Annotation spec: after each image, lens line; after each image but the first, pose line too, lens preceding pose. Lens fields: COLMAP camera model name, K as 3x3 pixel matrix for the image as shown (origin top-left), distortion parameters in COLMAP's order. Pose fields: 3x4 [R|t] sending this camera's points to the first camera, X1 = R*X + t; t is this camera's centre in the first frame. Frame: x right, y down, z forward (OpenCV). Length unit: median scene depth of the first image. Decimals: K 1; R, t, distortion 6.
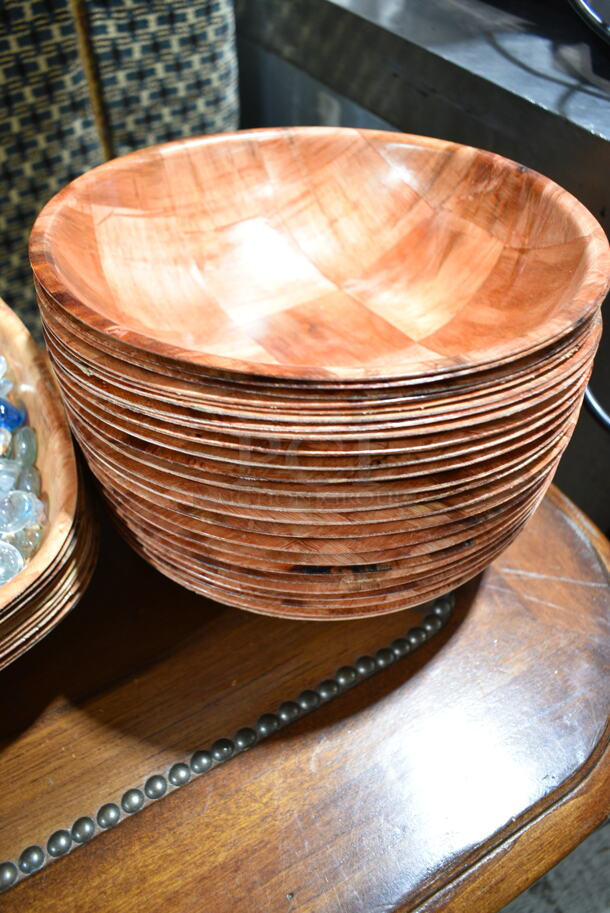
lens RADIAL K [[685.1, 0, 305.0], [0, 685.1, 456.5], [0, 0, 1]] dist [-0.048065, 0.033245]
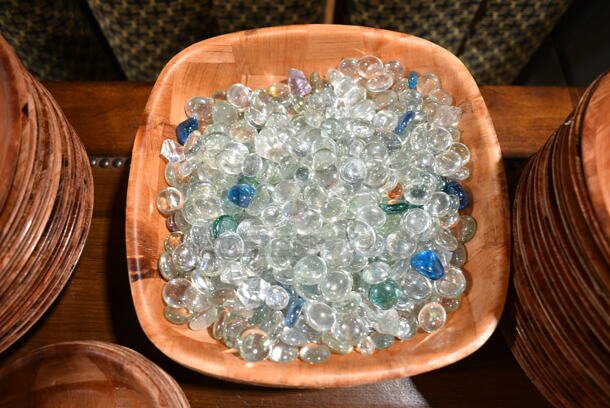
lens RADIAL K [[457.8, 0, 305.0], [0, 457.8, 204.0], [0, 0, 1]] dist [-0.048065, 0.033245]
pose [[0.858436, 0.470970, -0.203161, -0.475215], [-0.387636, 0.855082, 0.344346, -0.233963], [0.335896, -0.216847, 0.916598, 0.032207]]
